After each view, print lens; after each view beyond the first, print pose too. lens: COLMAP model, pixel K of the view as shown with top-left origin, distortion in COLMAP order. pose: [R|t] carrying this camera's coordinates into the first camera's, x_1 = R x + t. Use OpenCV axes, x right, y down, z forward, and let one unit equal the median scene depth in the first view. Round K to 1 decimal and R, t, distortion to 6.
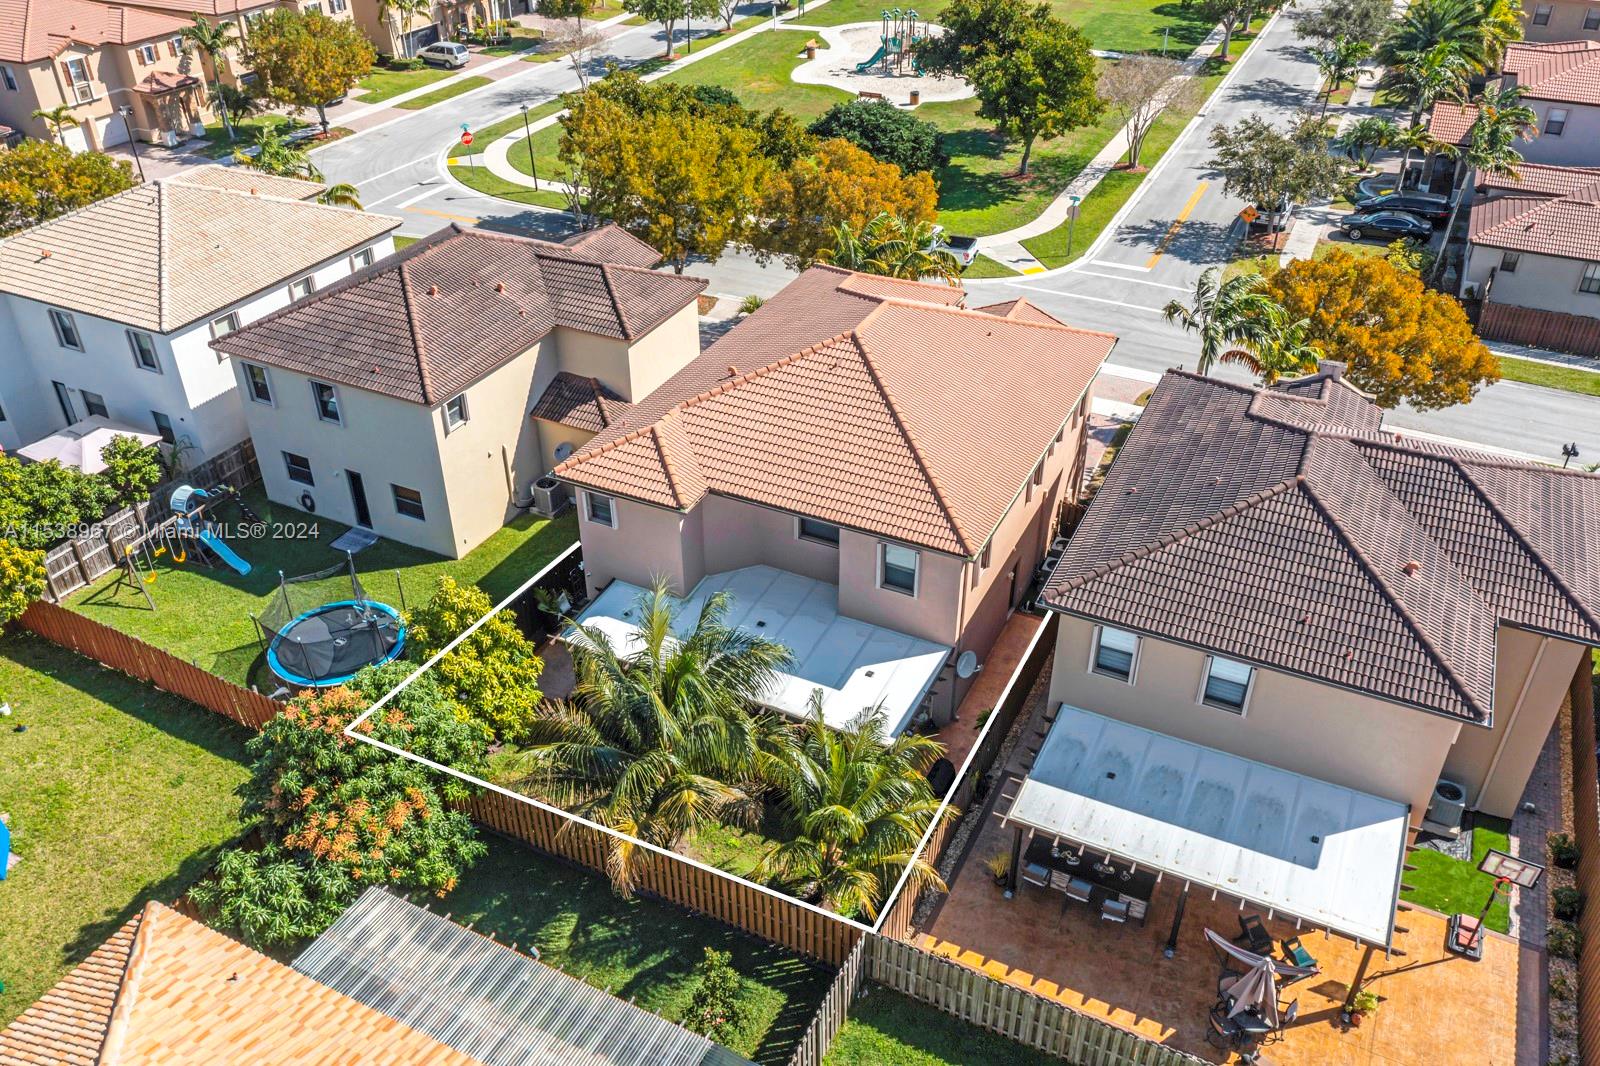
lens RADIAL K [[1274.9, 0, 800.0], [0, 1274.9, 533.0], [0, 0, 1]] dist [-0.025336, 0.003692]
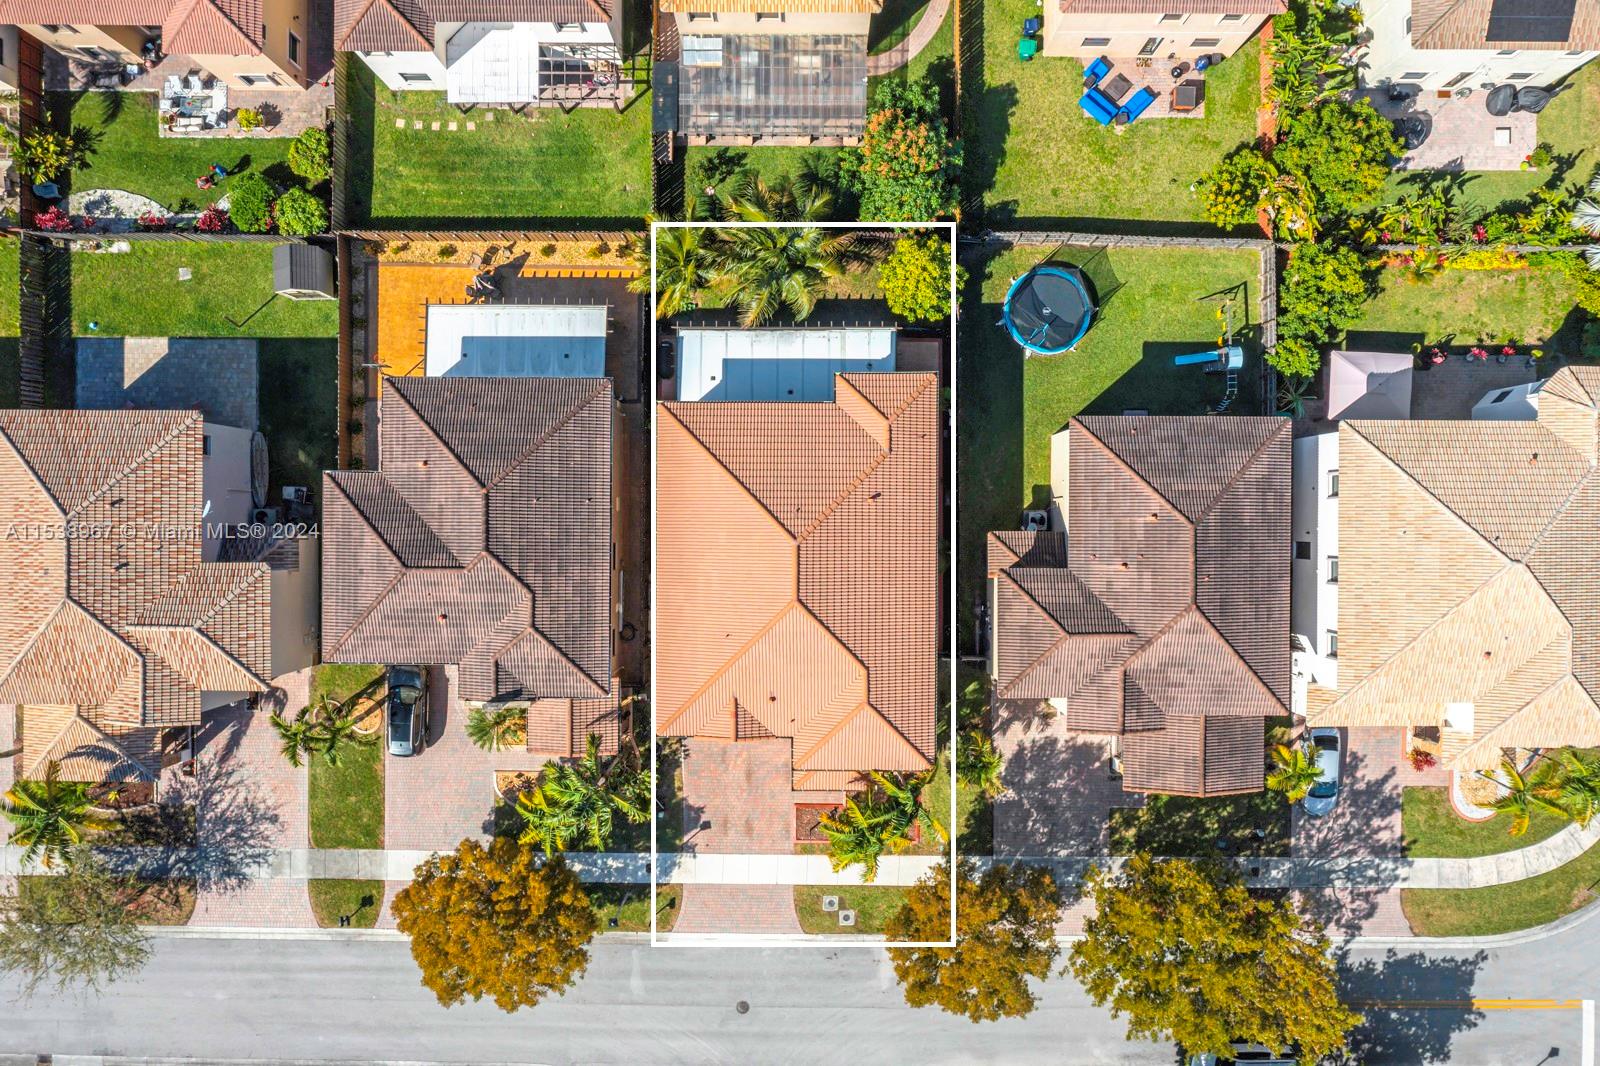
lens RADIAL K [[1274.9, 0, 800.0], [0, 1274.9, 533.0], [0, 0, 1]] dist [-0.025336, 0.003692]
pose [[-0.898927, 0.438002, 0.009191, 0.027135], [-0.232905, -0.495556, 0.836767, -1.631747], [0.371060, 0.750052, 0.547481, 0.278445]]
